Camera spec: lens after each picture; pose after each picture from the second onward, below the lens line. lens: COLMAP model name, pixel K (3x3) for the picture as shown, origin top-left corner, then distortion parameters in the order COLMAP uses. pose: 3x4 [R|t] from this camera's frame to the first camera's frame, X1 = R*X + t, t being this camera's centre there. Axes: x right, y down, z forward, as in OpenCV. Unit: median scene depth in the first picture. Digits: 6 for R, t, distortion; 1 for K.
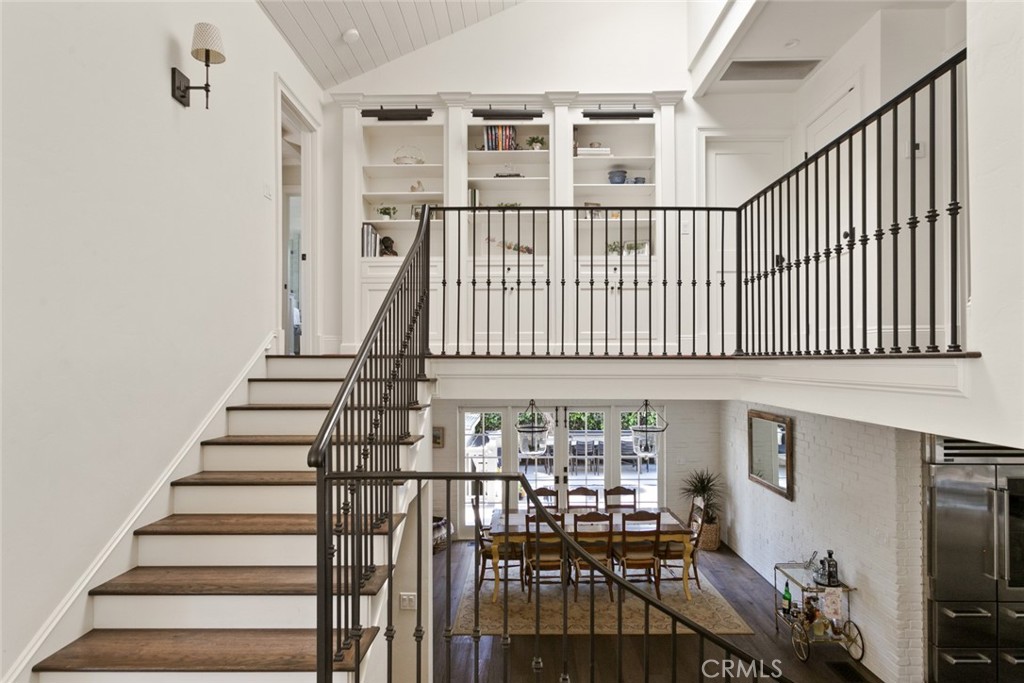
lens RADIAL K [[621.7, 0, 520.1], [0, 621.7, 337.1], [0, 0, 1]] dist [0.005344, 0.000541]
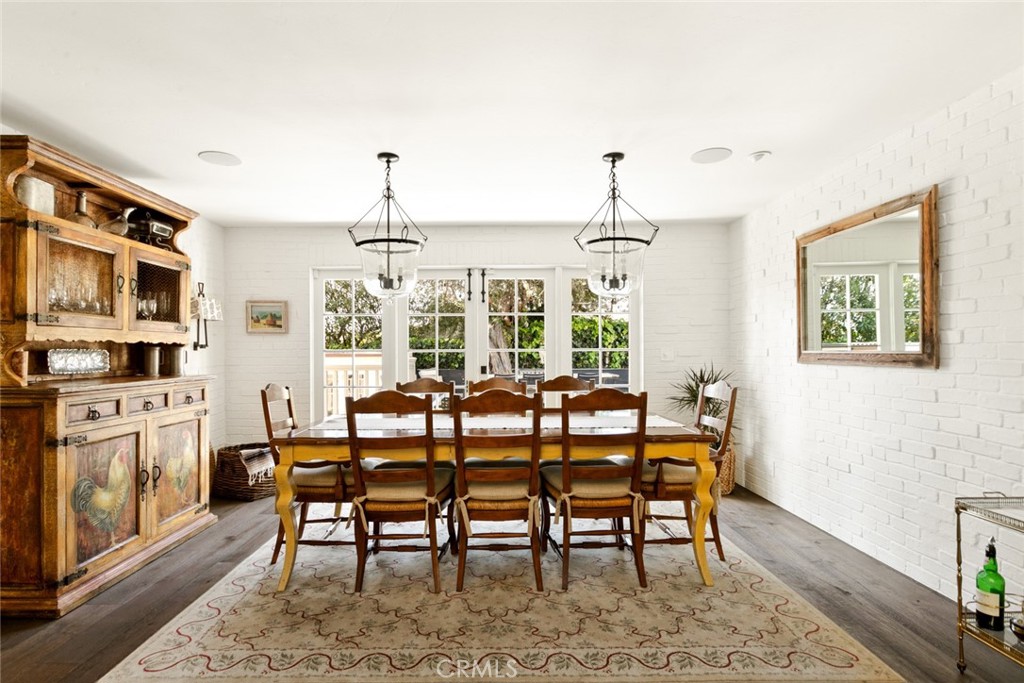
lens RADIAL K [[523.9, 0, 501.1], [0, 523.9, 347.3], [0, 0, 1]] dist [-0.006530, 0.003054]
pose [[0.999997, -0.001000, -0.002347, 0.119048], [0.001017, 0.999972, 0.007357, 0.241302], [0.002340, -0.007360, 0.999970, 0.609670]]
